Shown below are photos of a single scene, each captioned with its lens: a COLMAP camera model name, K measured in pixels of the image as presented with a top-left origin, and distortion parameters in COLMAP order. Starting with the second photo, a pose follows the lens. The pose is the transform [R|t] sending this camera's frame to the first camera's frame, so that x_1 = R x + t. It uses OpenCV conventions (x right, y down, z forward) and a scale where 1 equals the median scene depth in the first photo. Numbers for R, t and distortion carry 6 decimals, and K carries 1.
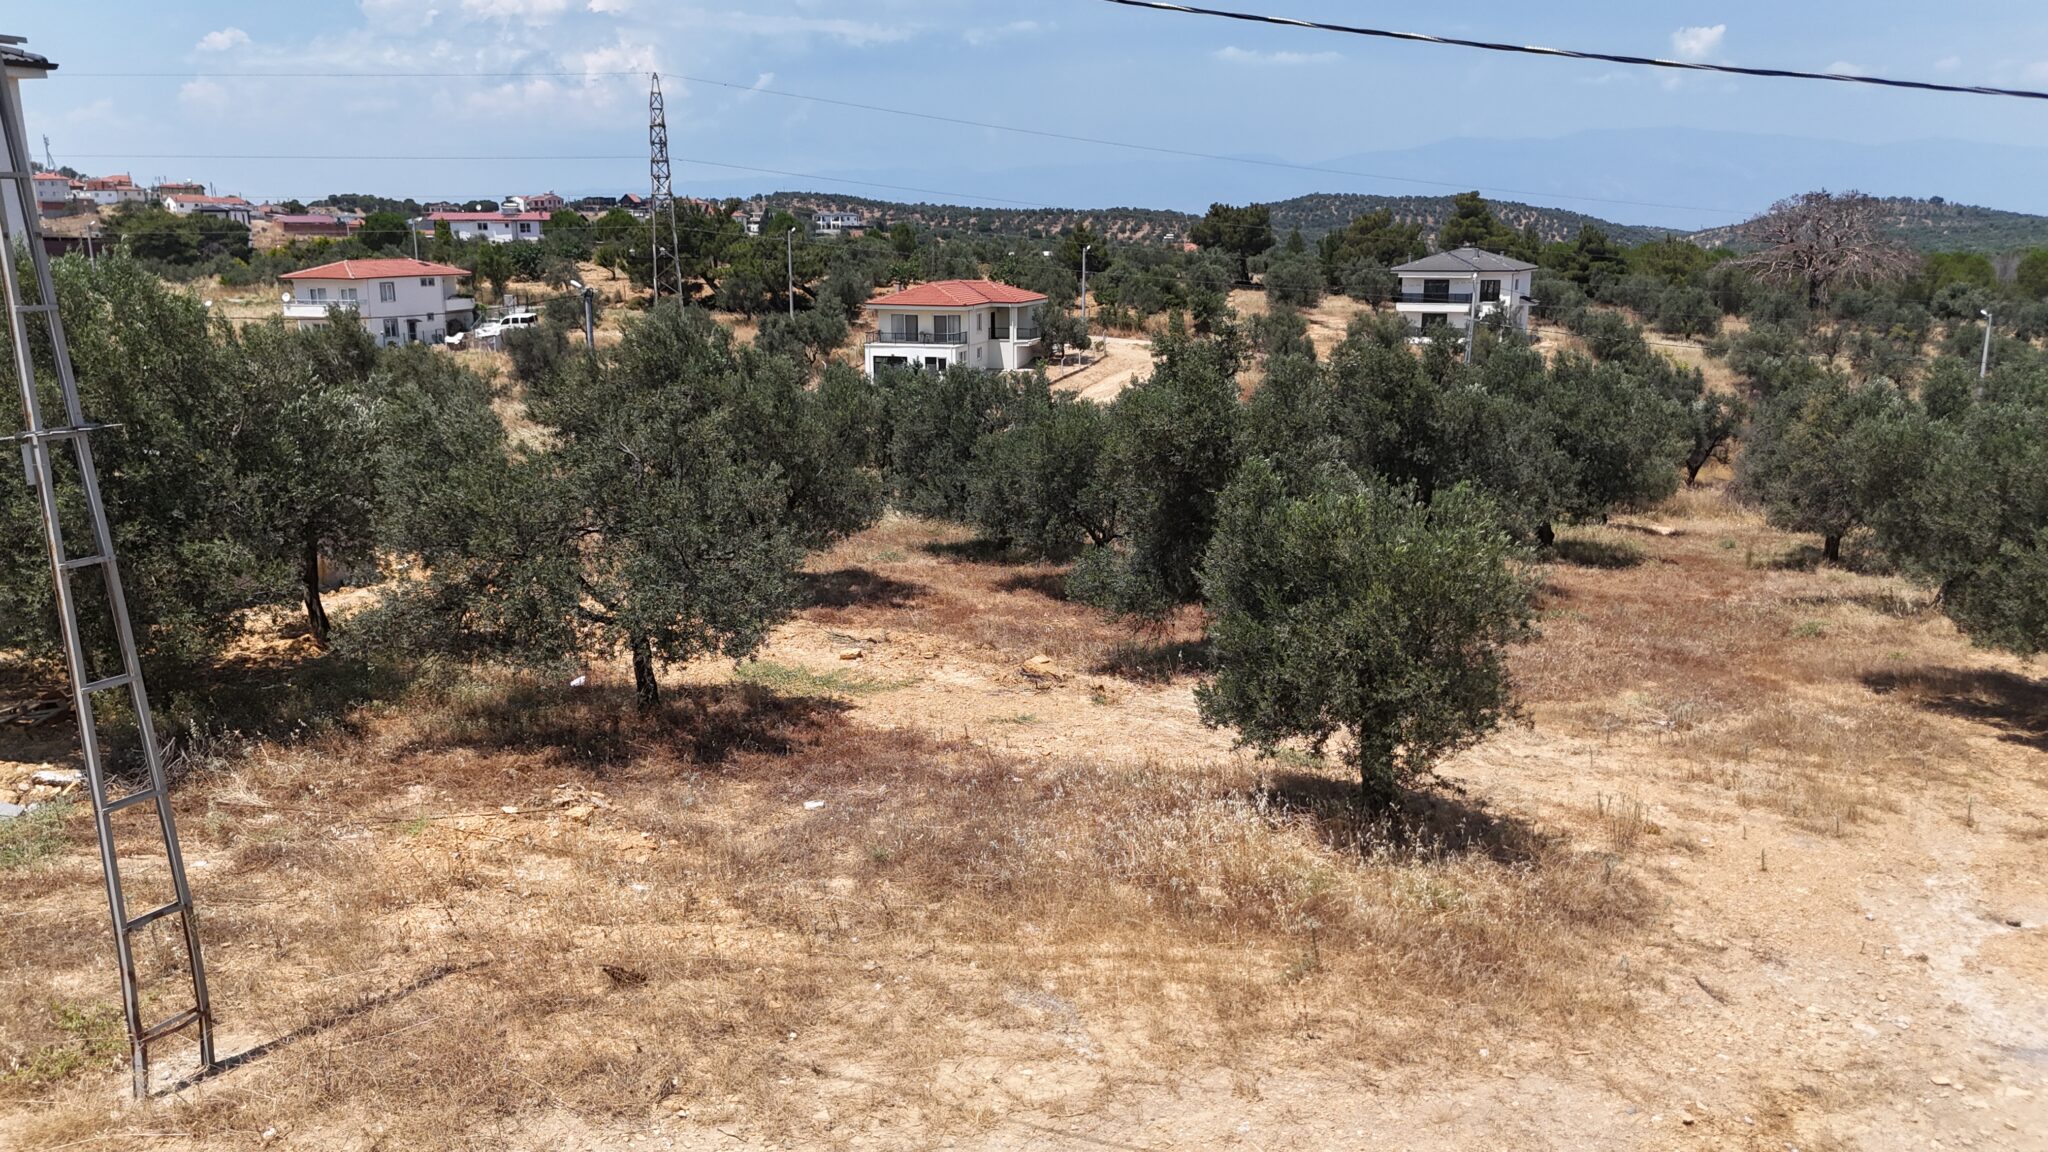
lens RADIAL K [[1507.9, 0, 1026.9], [0, 1507.9, 575.1], [0, 0, 1]] dist [0.080859, -0.088352]
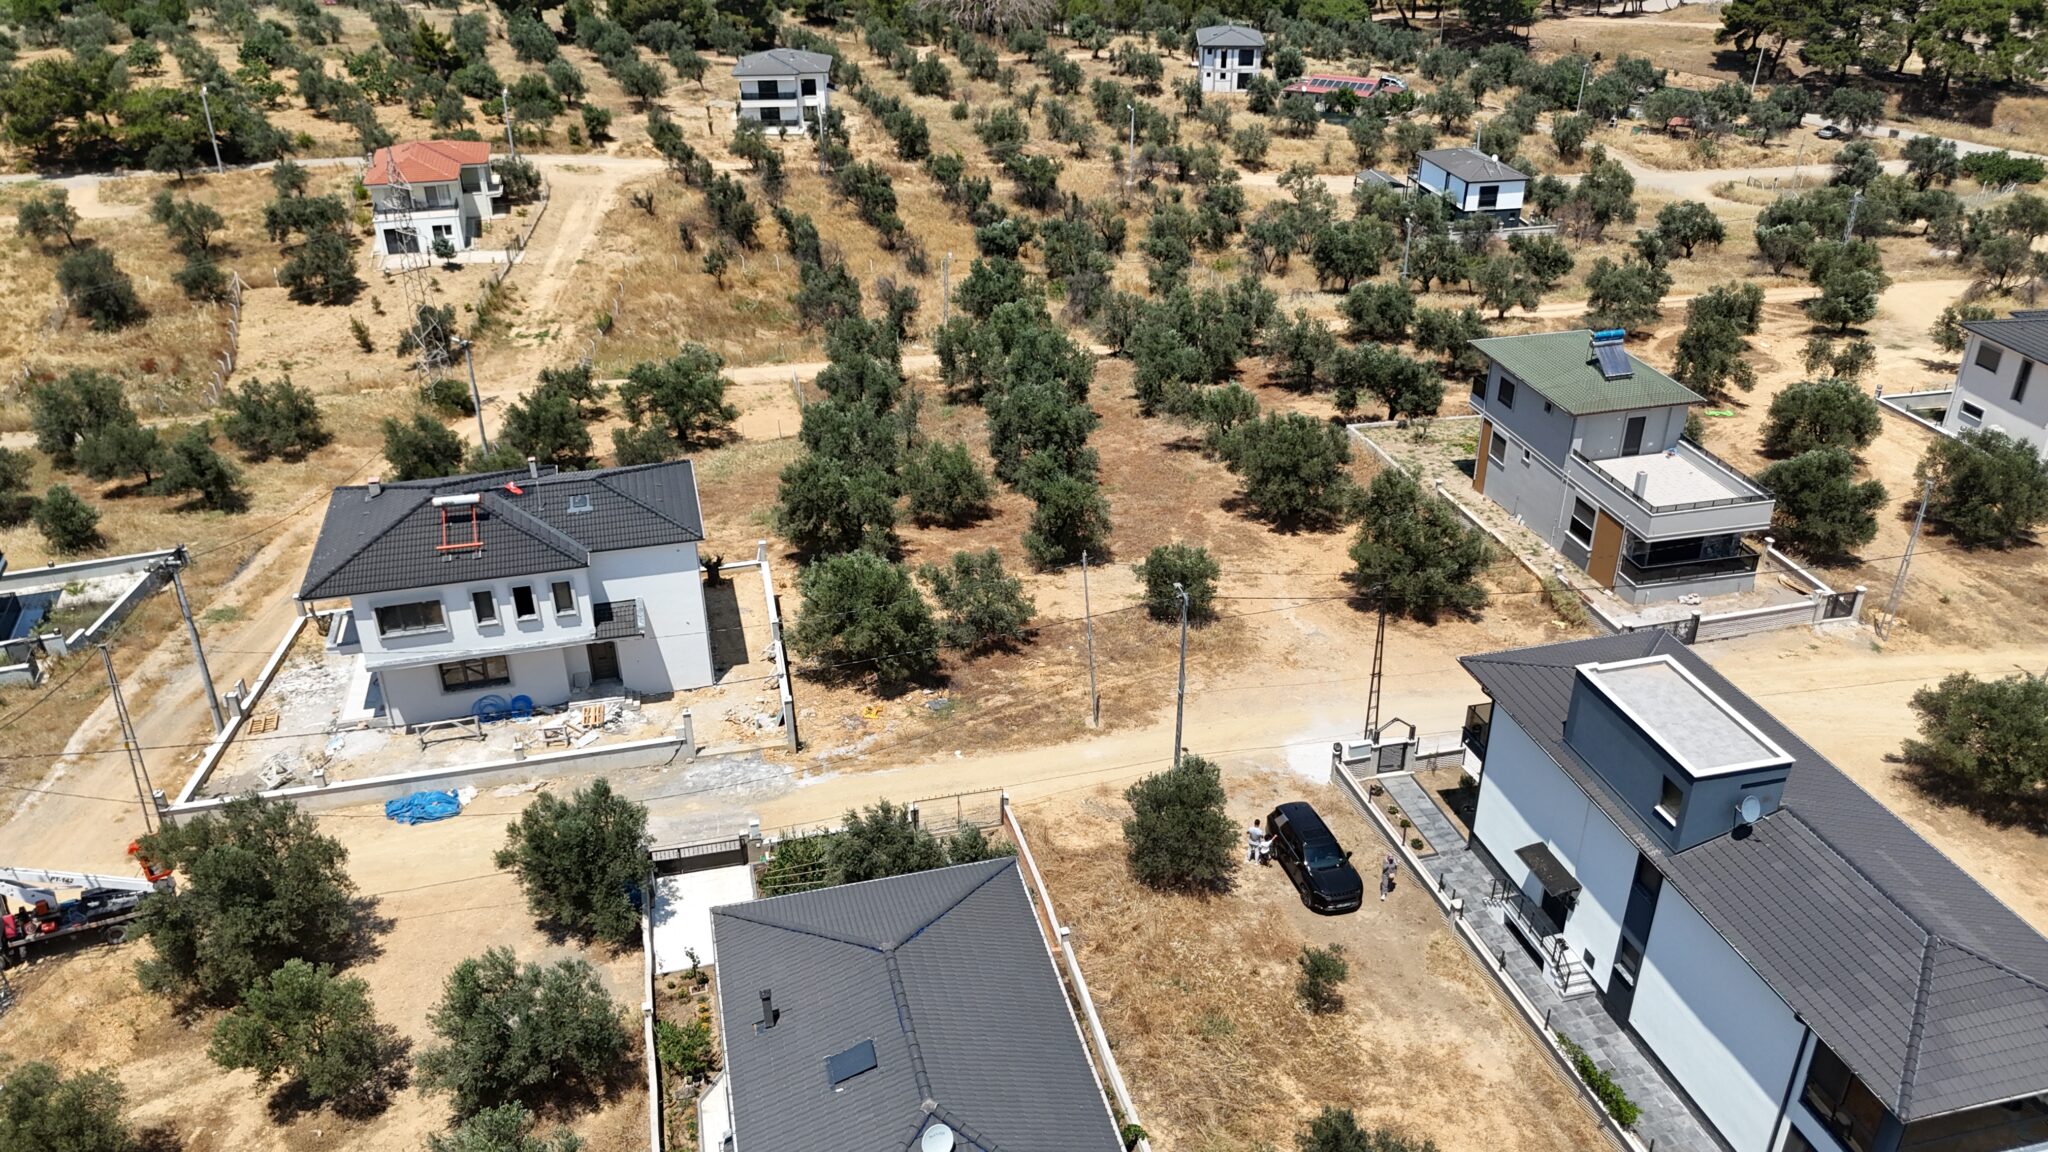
lens RADIAL K [[1522.7, 0, 1029.0], [0, 1522.7, 568.4], [0, 0, 1]] dist [0.062187, -0.067096]
pose [[0.848727, -0.251285, 0.465315, -1.209503], [0.121601, 0.949050, 0.290718, -0.728689], [-0.514661, -0.190158, 0.836041, -1.357010]]
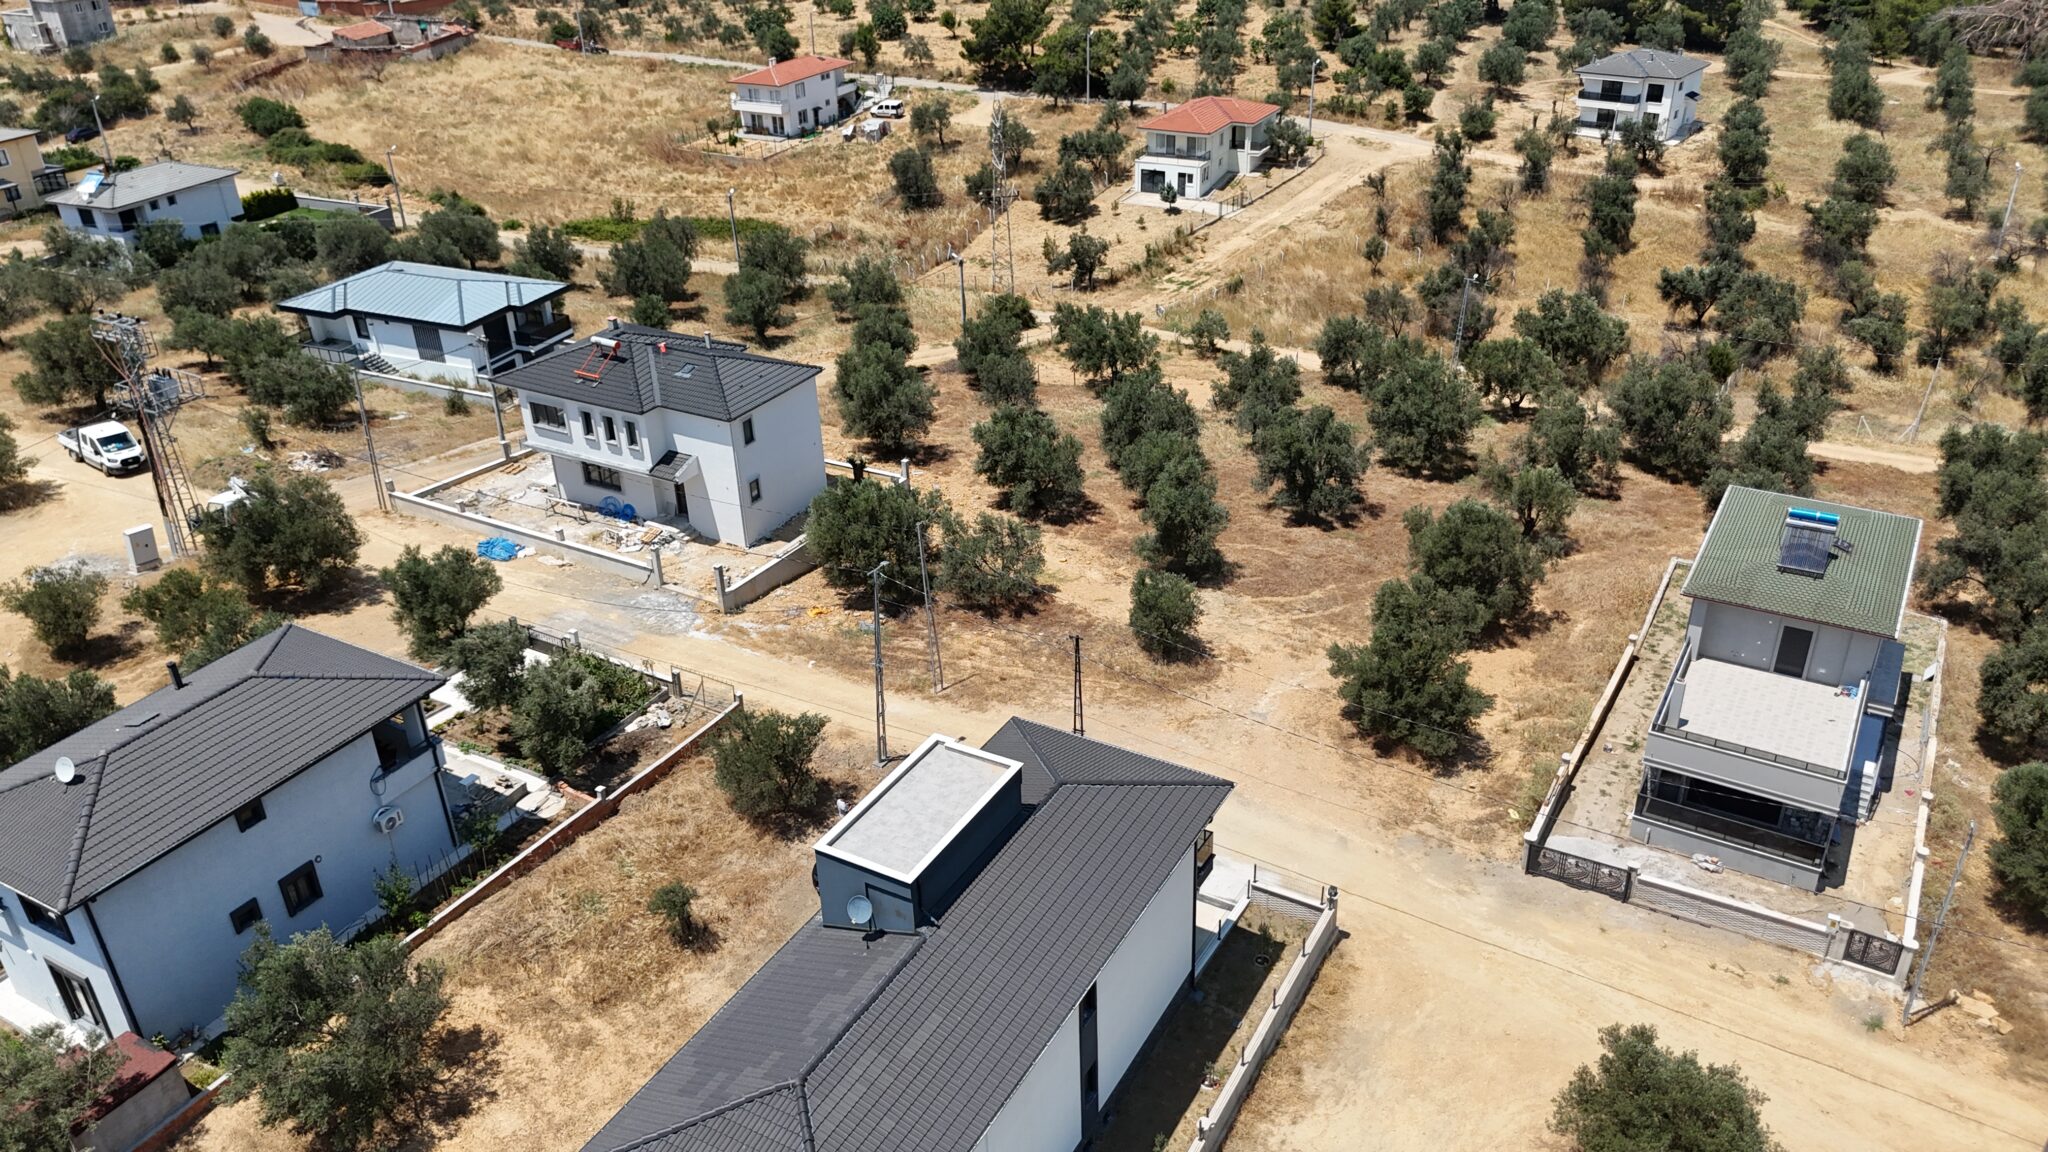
lens RADIAL K [[1511.5, 0, 1027.0], [0, 1511.5, 582.9], [0, 0, 1]] dist [0.069553, -0.074875]
pose [[0.978903, 0.079472, -0.188238, 0.348703], [-0.023966, 0.959559, 0.280485, -0.674454], [0.202916, -0.270056, 0.941220, -1.702462]]
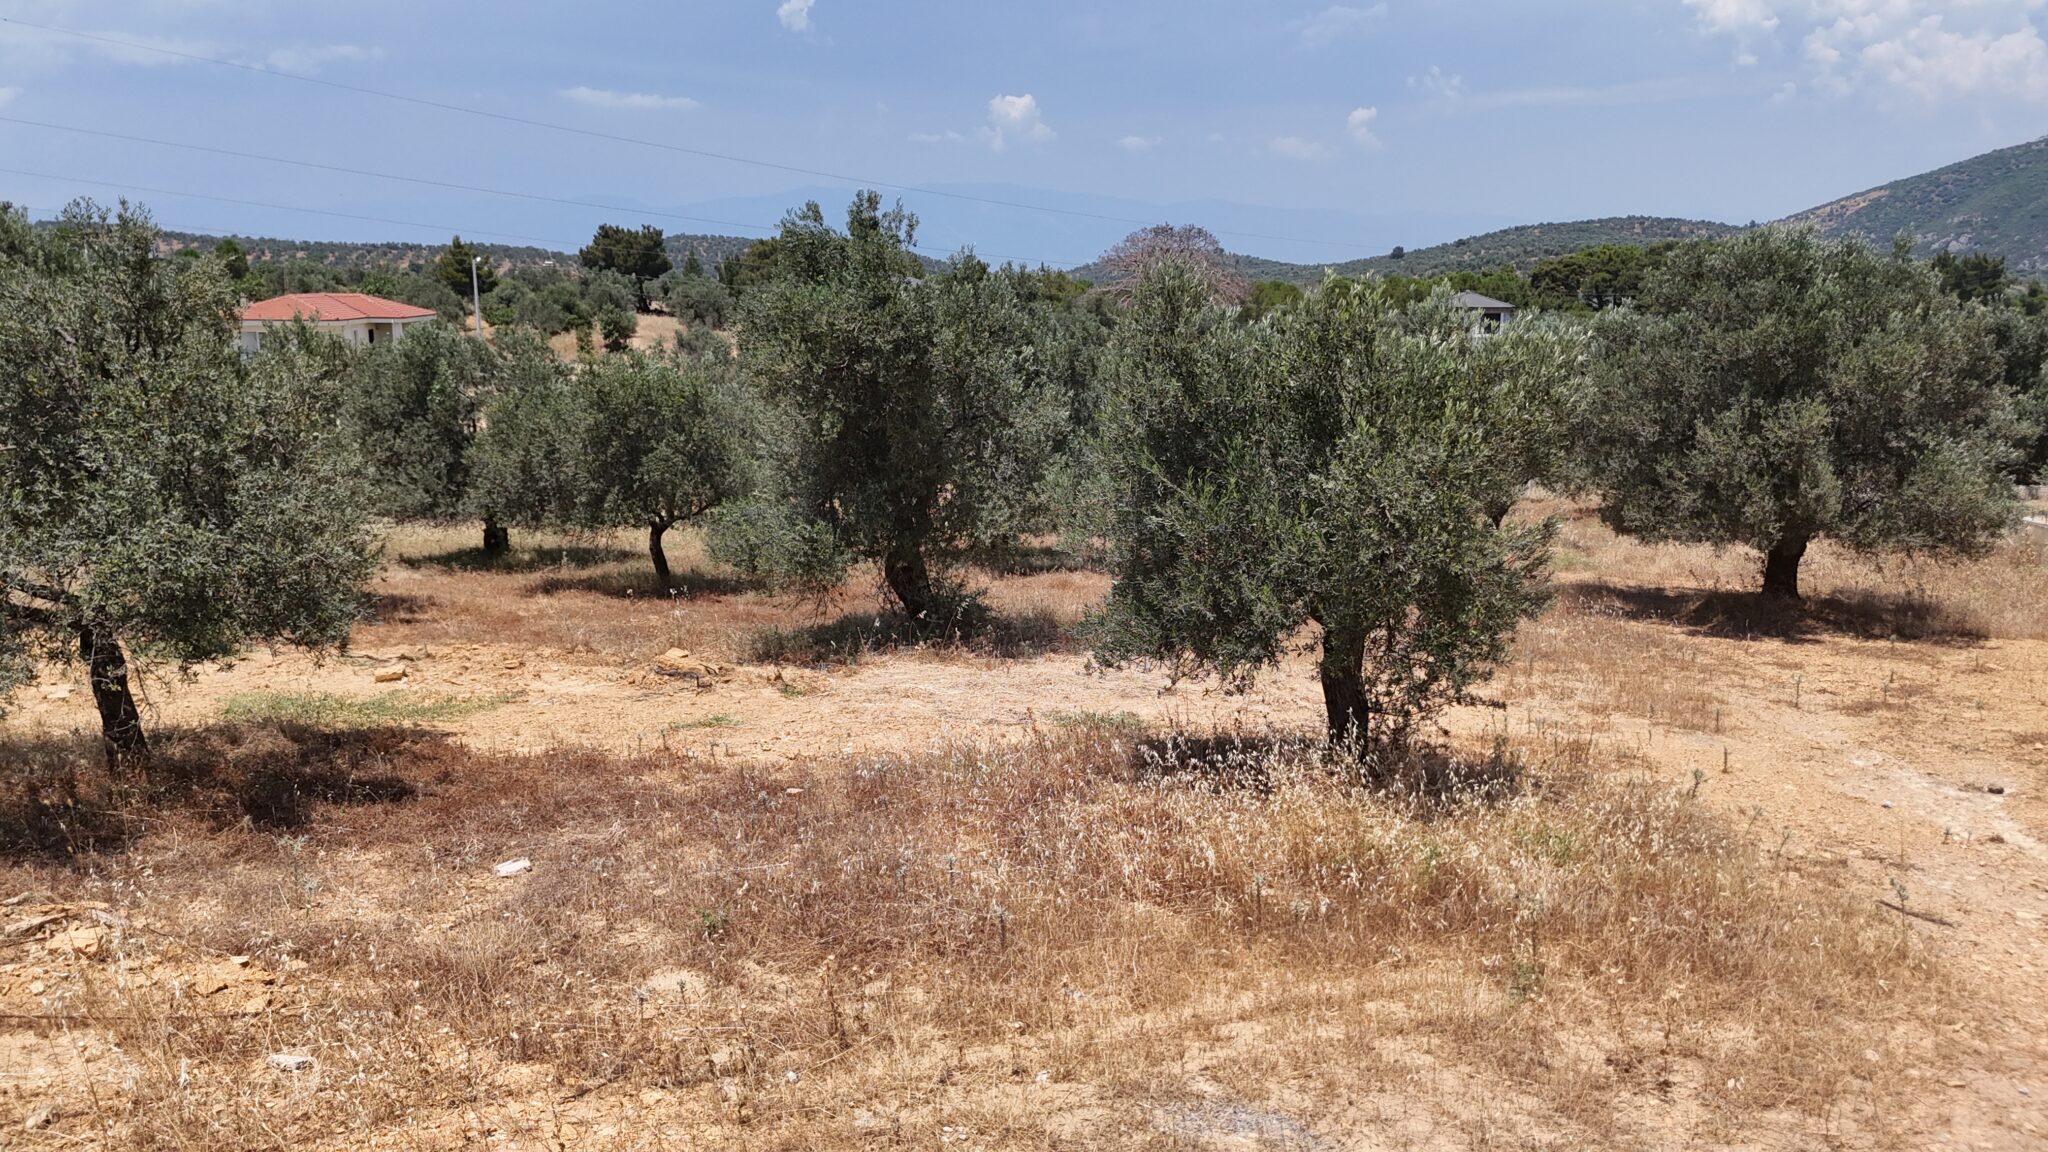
lens RADIAL K [[1515.4, 0, 1027.0], [0, 1515.4, 569.3], [0, 0, 1]] dist [0.056090, -0.045566]
pose [[0.919999, -0.072253, 0.385203, -0.101478], [0.084420, 0.996321, -0.014742, 0.034919], [-0.382721, 0.046082, 0.922714, 0.208420]]
